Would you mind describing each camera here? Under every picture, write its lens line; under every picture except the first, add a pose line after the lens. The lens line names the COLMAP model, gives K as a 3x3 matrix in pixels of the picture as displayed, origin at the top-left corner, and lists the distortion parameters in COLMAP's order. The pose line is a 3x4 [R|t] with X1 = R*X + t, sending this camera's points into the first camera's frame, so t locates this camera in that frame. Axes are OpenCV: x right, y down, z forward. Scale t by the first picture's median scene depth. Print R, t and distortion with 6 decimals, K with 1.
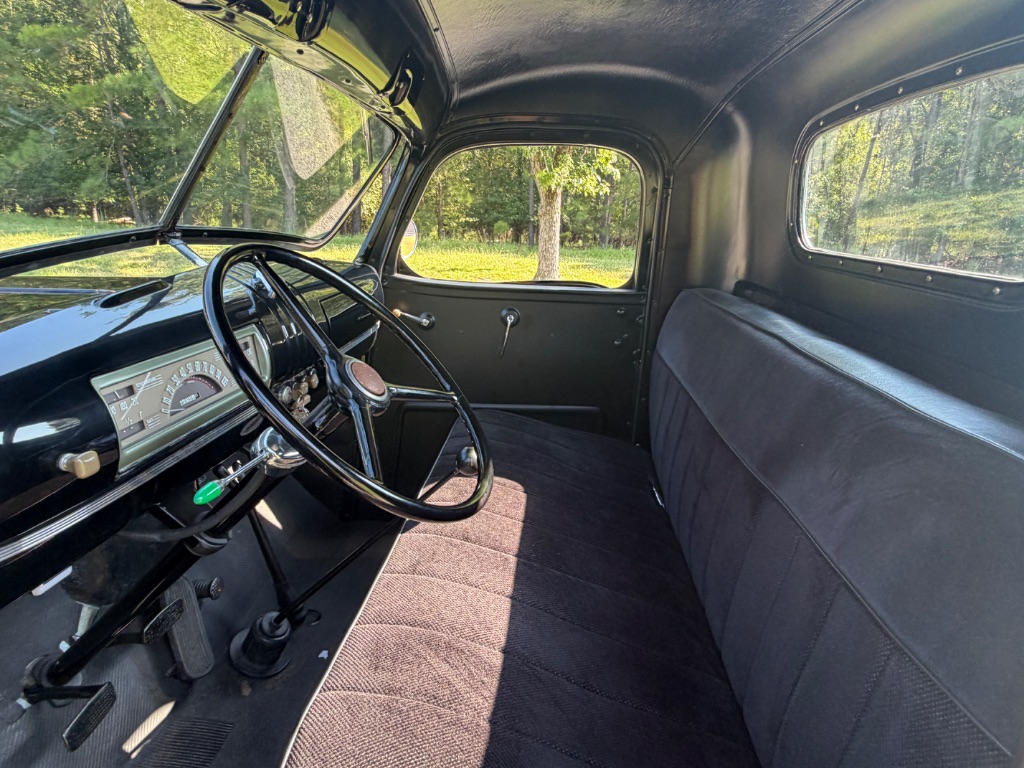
lens RADIAL K [[572.5, 0, 505.9], [0, 572.5, 382.7], [0, 0, 1]] dist [0.005251, -0.001693]
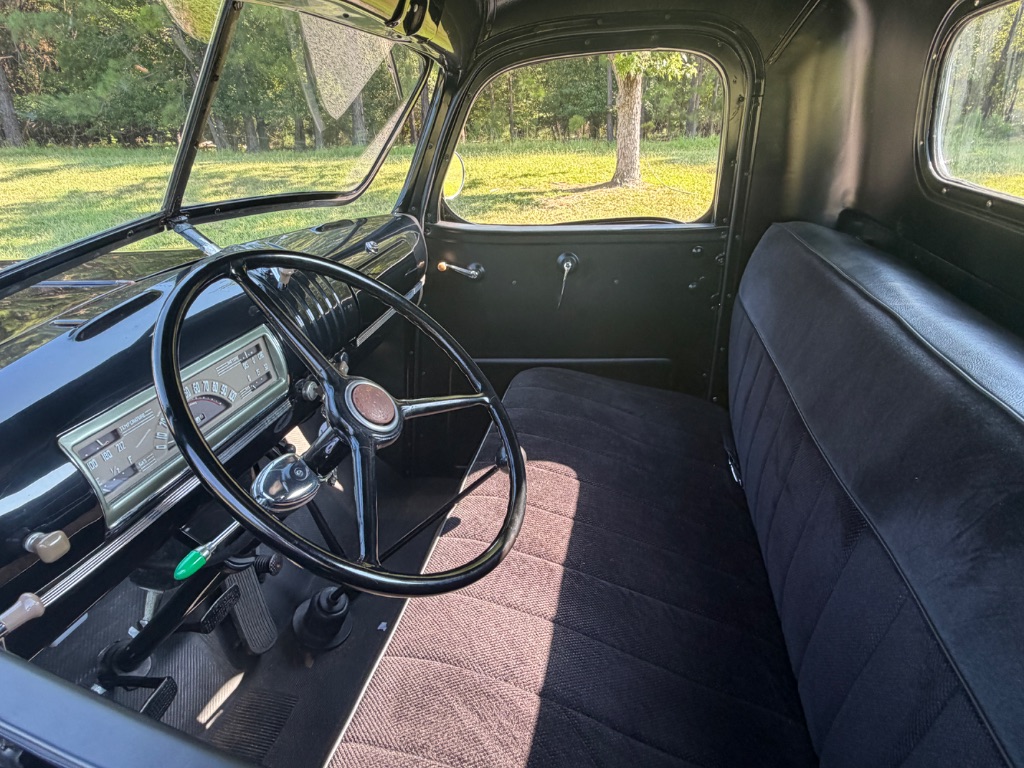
lens RADIAL K [[572.5, 0, 505.2], [0, 572.5, 383.3], [0, 0, 1]] dist [0.005251, -0.001693]
pose [[0.989594, -0.015913, -0.143004, 0.048972], [0.038783, 0.986582, 0.158593, -0.103584], [0.138561, -0.162488, 0.976933, 0.115537]]
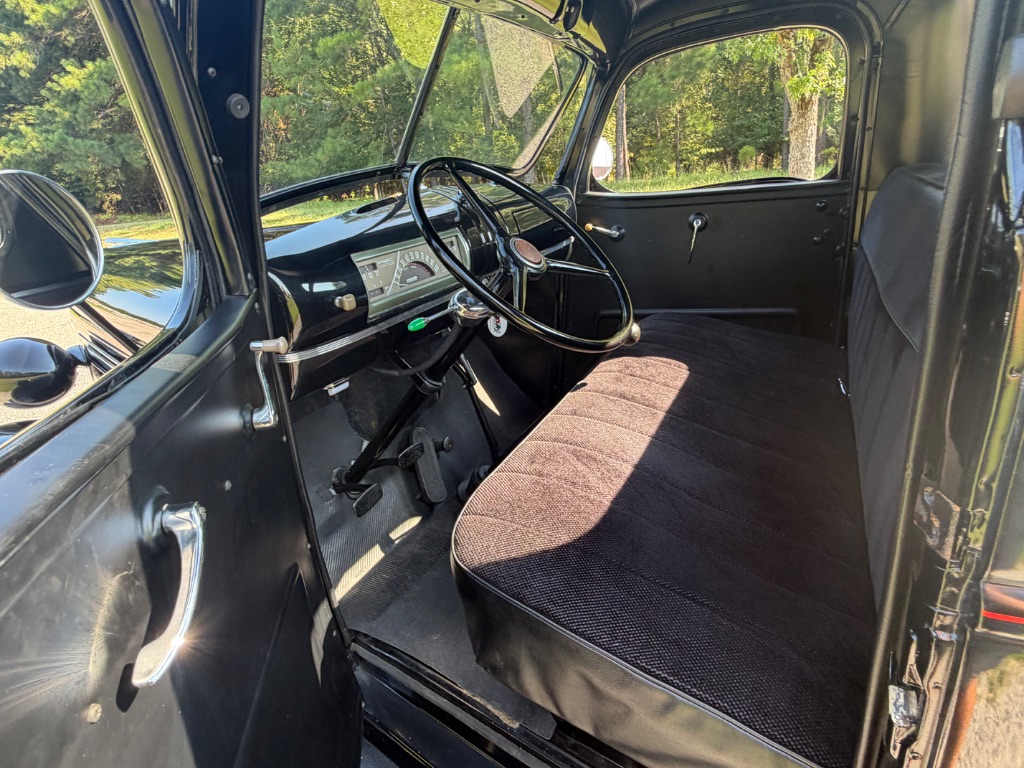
lens RADIAL K [[572.5, 0, 506.8], [0, 572.5, 385.3], [0, 0, 1]] dist [0.005251, -0.001693]
pose [[0.917208, 0.011367, -0.398246, 0.146105], [0.024925, 0.995998, 0.085834, 0.112057], [0.397627, -0.088654, 0.913254, -0.143313]]
